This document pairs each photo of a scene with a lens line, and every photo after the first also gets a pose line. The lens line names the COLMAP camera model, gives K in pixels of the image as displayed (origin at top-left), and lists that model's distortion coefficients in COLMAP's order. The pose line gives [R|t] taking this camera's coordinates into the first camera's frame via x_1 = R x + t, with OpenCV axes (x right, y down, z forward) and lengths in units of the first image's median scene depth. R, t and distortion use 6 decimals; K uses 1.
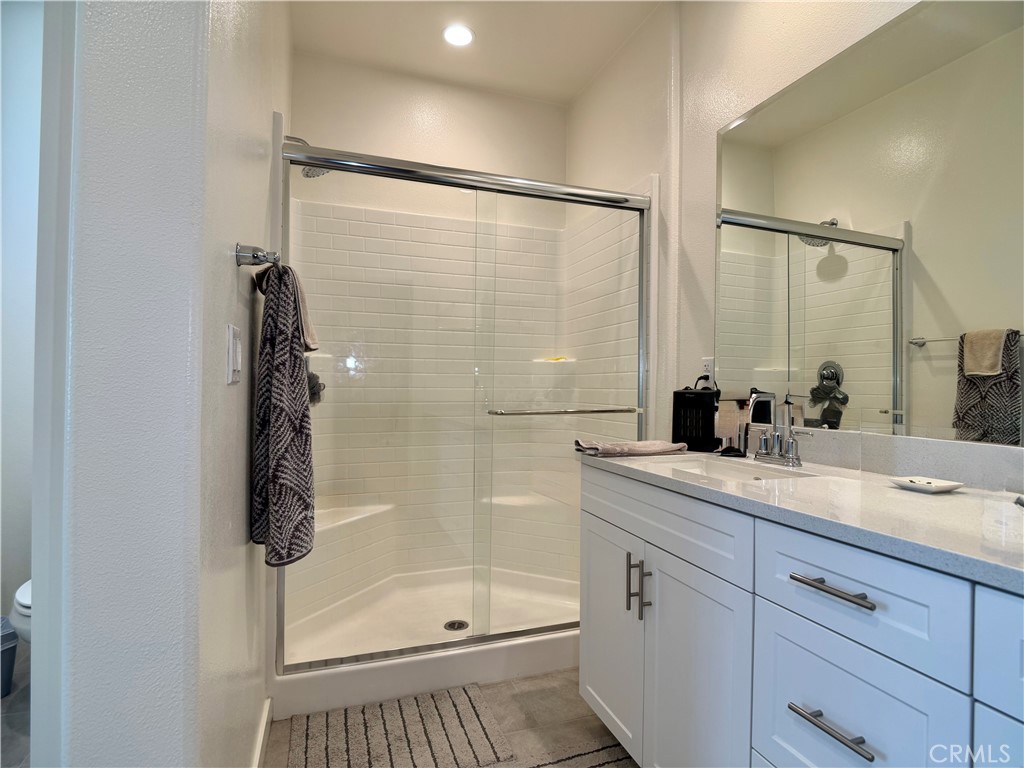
lens RADIAL K [[534.5, 0, 516.6], [0, 534.5, 384.7], [0, 0, 1]] dist [-0.001115, -0.011505]
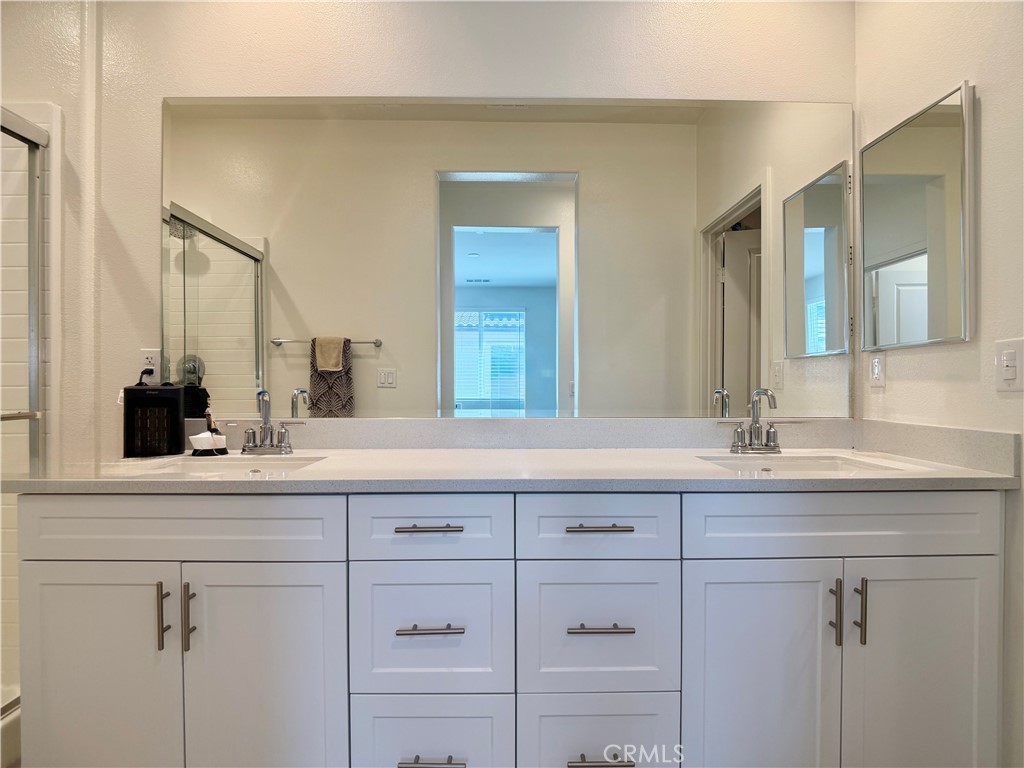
lens RADIAL K [[534.5, 0, 516.6], [0, 534.5, 384.7], [0, 0, 1]] dist [-0.001115, -0.011505]
pose [[0.324722, -0.015951, 0.945675, -0.242924], [-0.000033, 0.999858, 0.016876, -0.005732], [-0.945809, -0.005511, 0.324675, 0.125357]]
